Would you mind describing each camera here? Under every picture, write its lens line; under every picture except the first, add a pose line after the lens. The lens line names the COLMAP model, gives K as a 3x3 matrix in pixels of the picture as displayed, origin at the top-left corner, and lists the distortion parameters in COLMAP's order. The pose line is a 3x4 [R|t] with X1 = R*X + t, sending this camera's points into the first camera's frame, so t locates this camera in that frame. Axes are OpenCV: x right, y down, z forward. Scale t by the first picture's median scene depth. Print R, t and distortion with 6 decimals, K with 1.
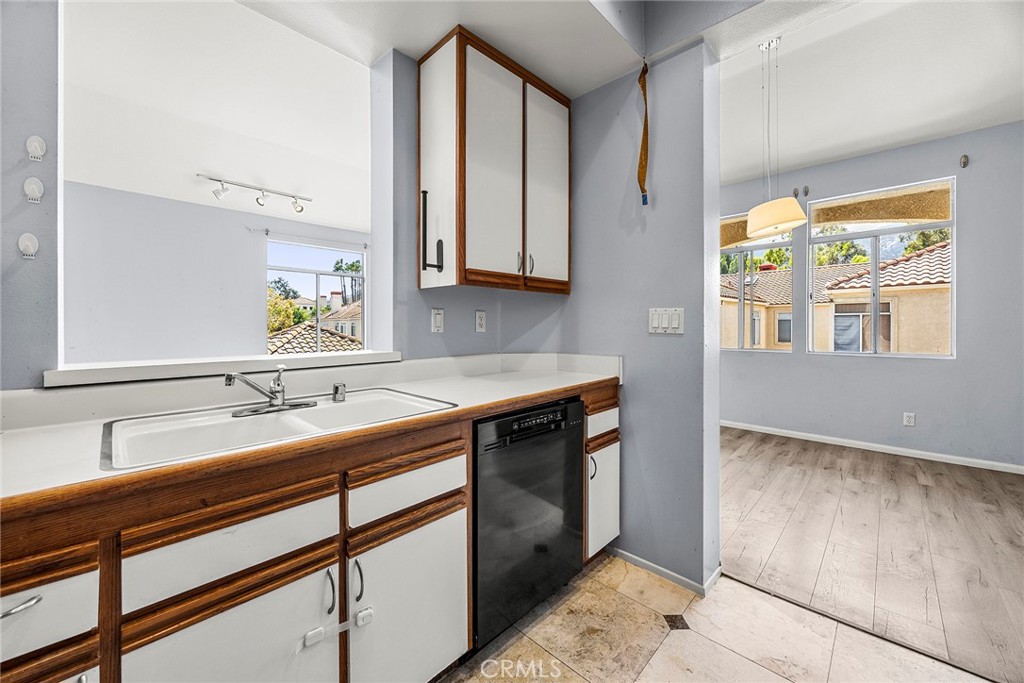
lens RADIAL K [[396.0, 0, 513.0], [0, 396.0, 331.8], [0, 0, 1]] dist [0.001804, 0.000109]
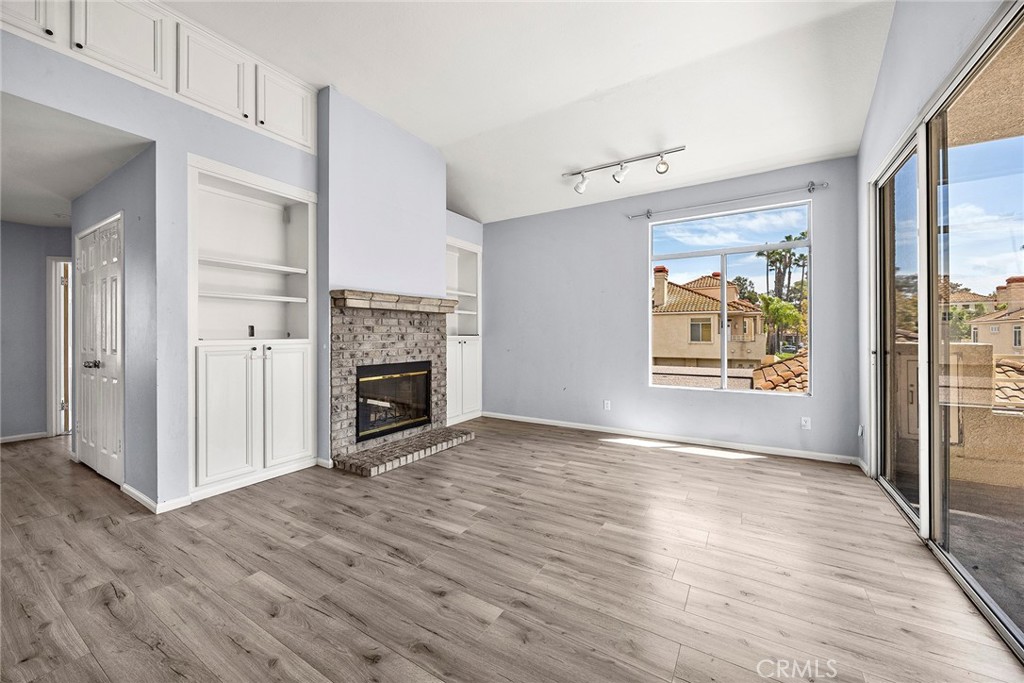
lens RADIAL K [[396.0, 0, 514.0], [0, 396.0, 335.7], [0, 0, 1]] dist [0.001804, 0.000109]
pose [[0.204688, 0.006751, -0.978804, 0.089637], [-0.011738, 0.999921, 0.004442, -0.014043], [0.978757, 0.010580, 0.204751, 0.588180]]
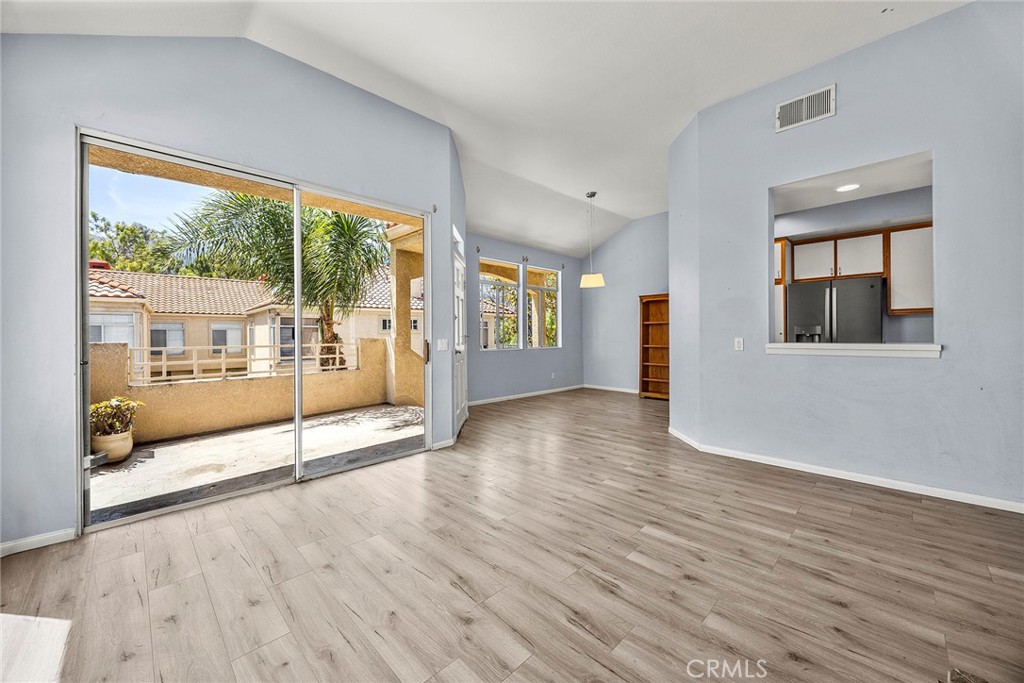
lens RADIAL K [[396.0, 0, 510.1], [0, 396.0, 336.4], [0, 0, 1]] dist [0.001804, 0.000109]
pose [[0.041762, -0.005038, 0.999115, -0.772826], [0.021329, 0.999764, 0.004150, -0.013133], [-0.998900, 0.021136, 0.041860, 0.746363]]
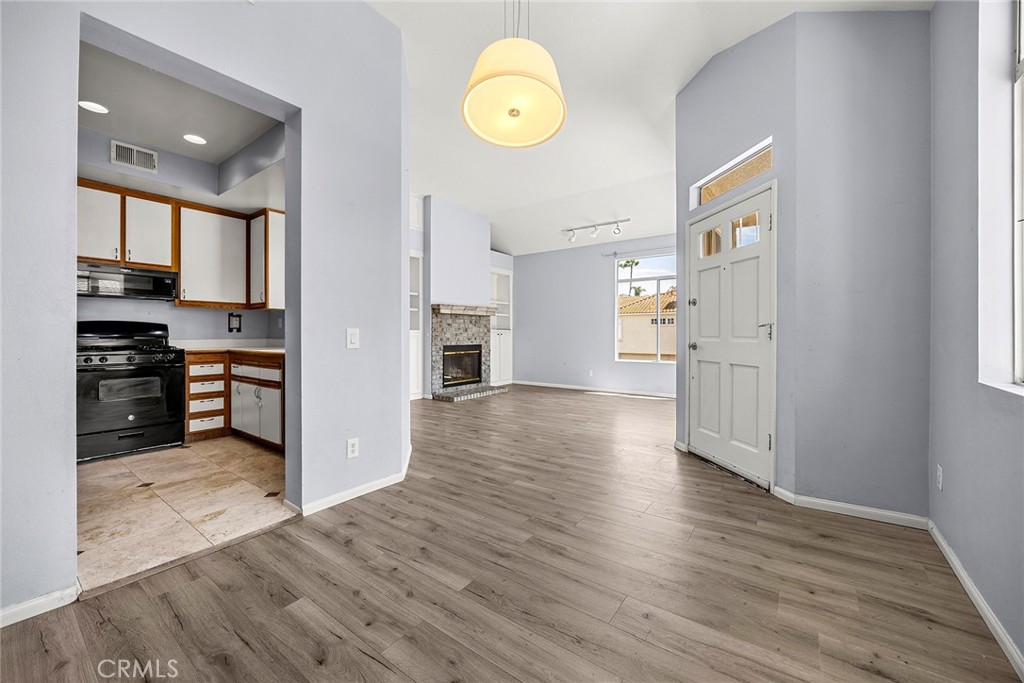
lens RADIAL K [[396.0, 0, 514.9], [0, 396.0, 334.4], [0, 0, 1]] dist [0.001804, 0.000109]
pose [[0.126152, 0.004424, -0.992001, 0.594209], [-0.012583, 0.999917, 0.002859, 0.002556], [0.991931, 0.012122, 0.126198, 0.532276]]
